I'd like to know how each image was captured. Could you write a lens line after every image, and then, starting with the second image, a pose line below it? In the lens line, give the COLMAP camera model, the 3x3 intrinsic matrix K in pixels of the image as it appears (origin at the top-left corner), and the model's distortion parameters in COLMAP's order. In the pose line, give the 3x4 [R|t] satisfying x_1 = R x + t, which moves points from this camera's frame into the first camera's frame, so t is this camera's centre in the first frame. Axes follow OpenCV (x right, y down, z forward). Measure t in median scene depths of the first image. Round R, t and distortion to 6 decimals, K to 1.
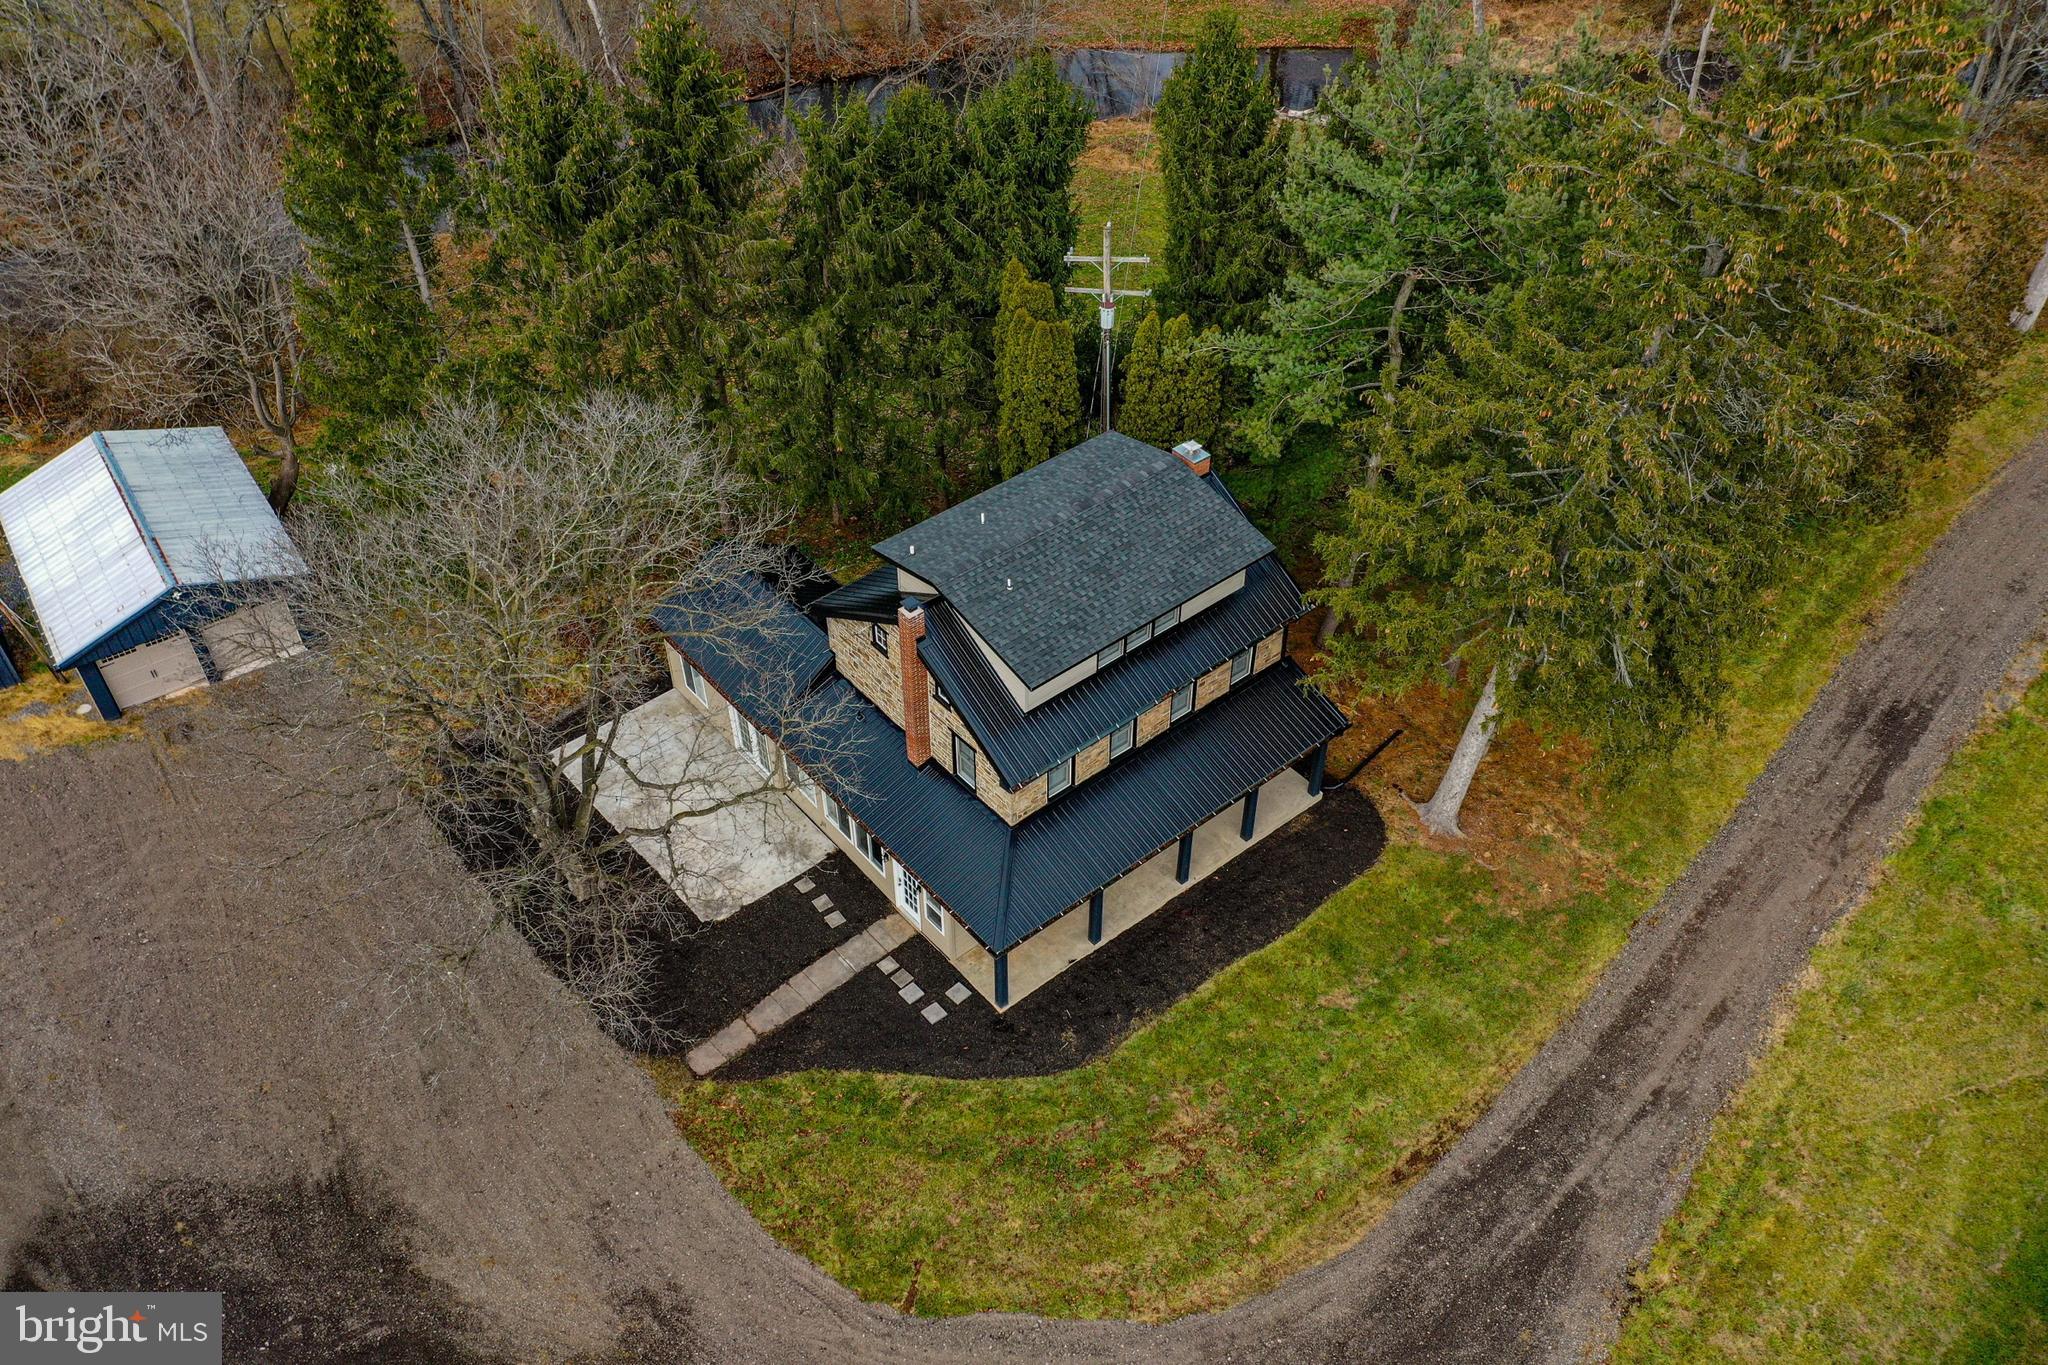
lens RADIAL K [[1675.5, 0, 1016.3], [0, 1675.5, 643.6], [0, 0, 1]] dist [-0.013889, -0.004621]
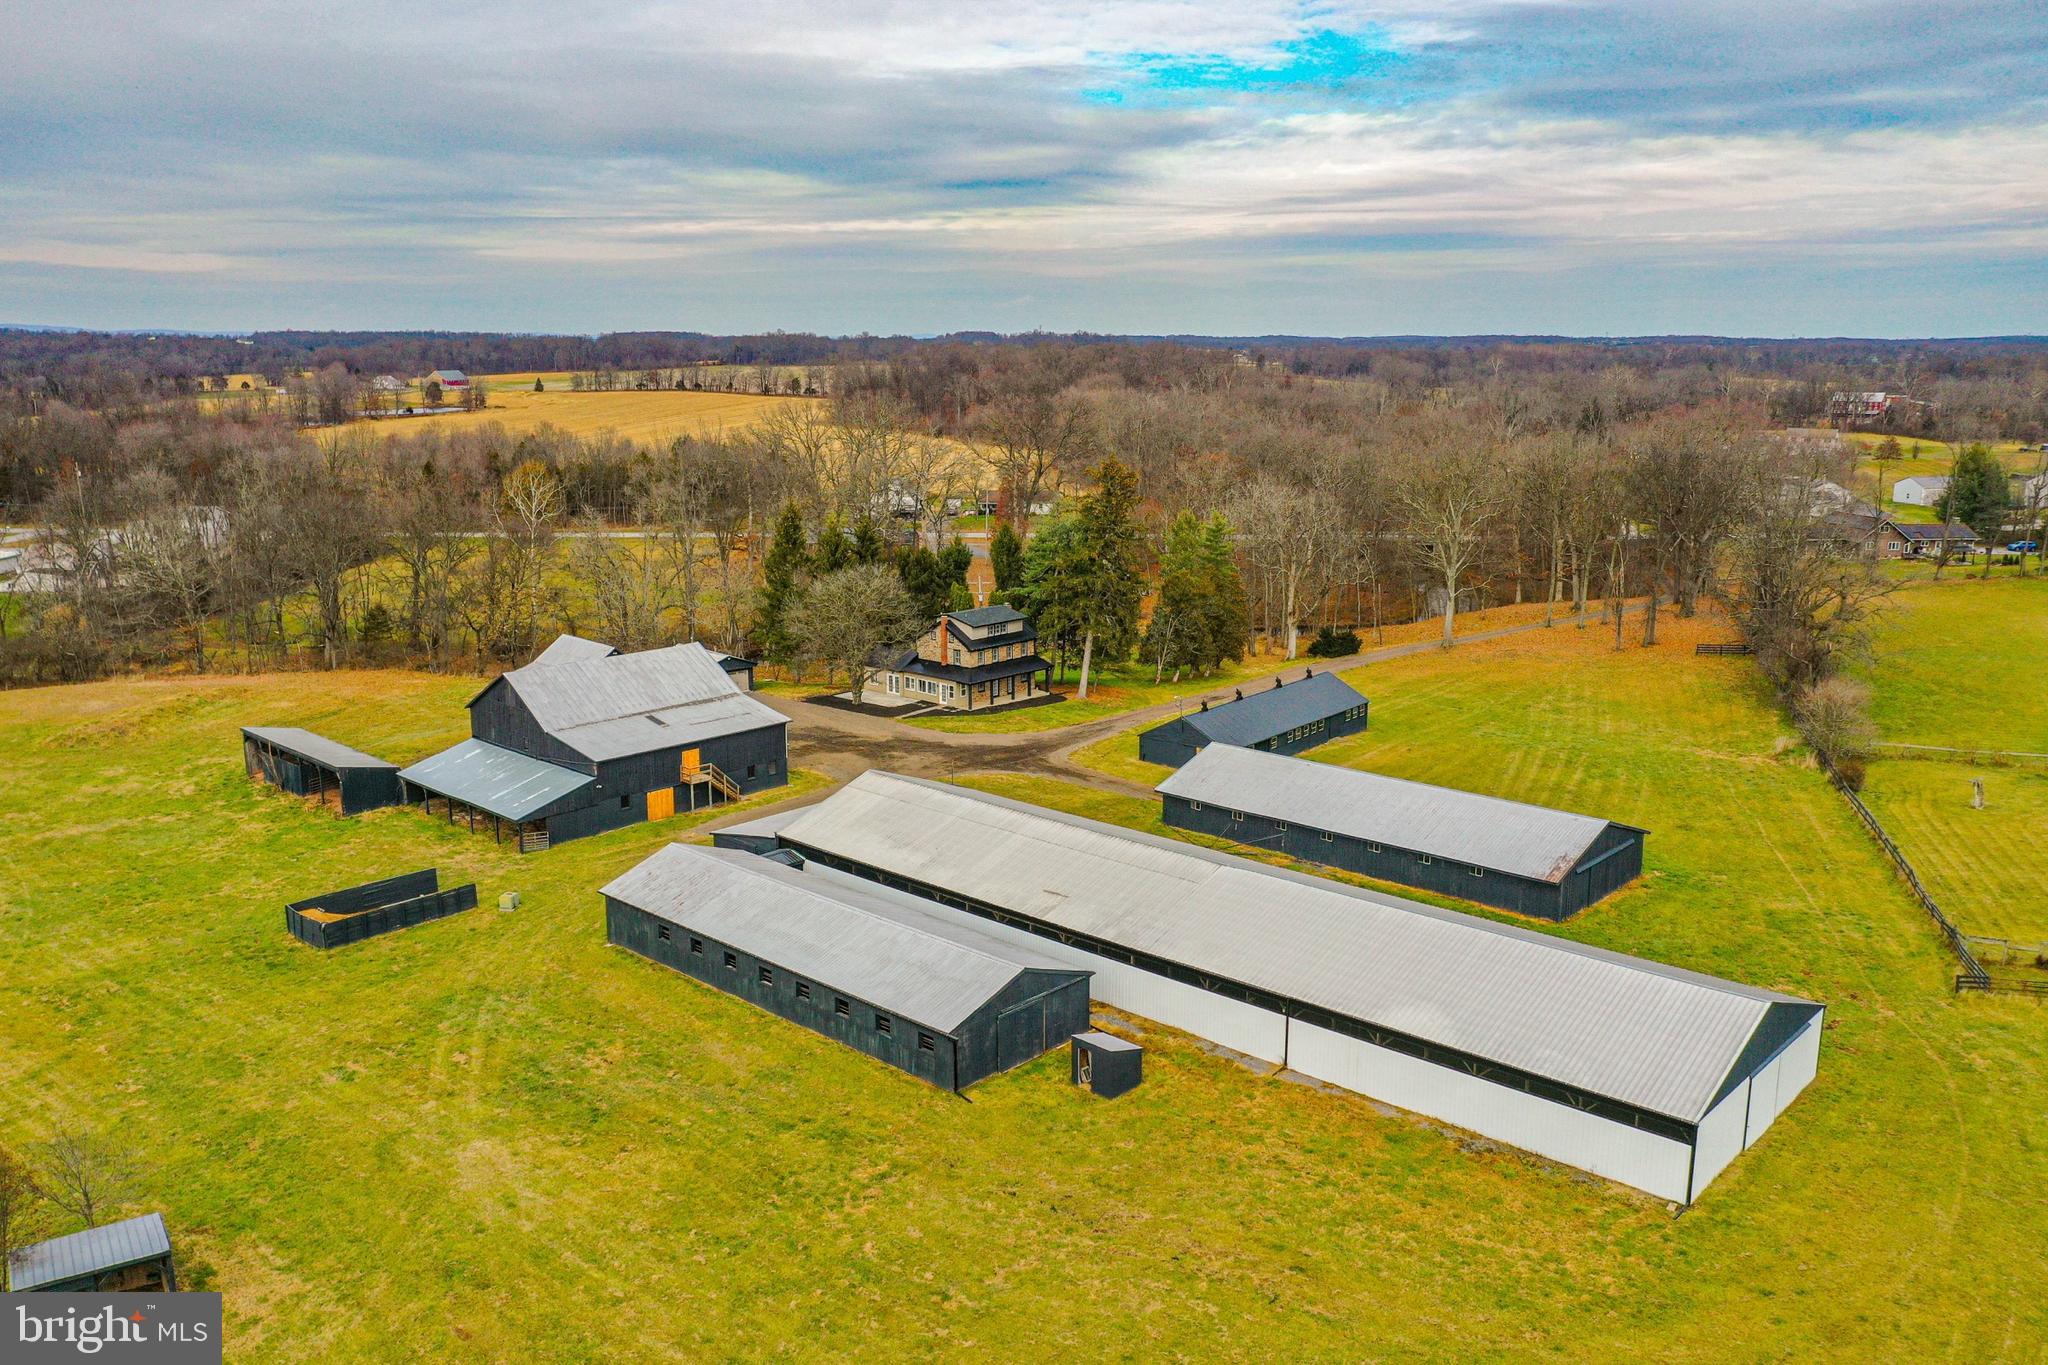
lens RADIAL K [[1629.8, 0, 1054.1], [0, 1629.8, 629.2], [0, 0, 1]] dist [-0.009919, -0.015995]
pose [[0.988893, -0.022953, 0.146848, -0.365611], [0.095259, 0.856281, -0.507650, 1.982505], [-0.114091, 0.516000, 0.848957, -2.340794]]
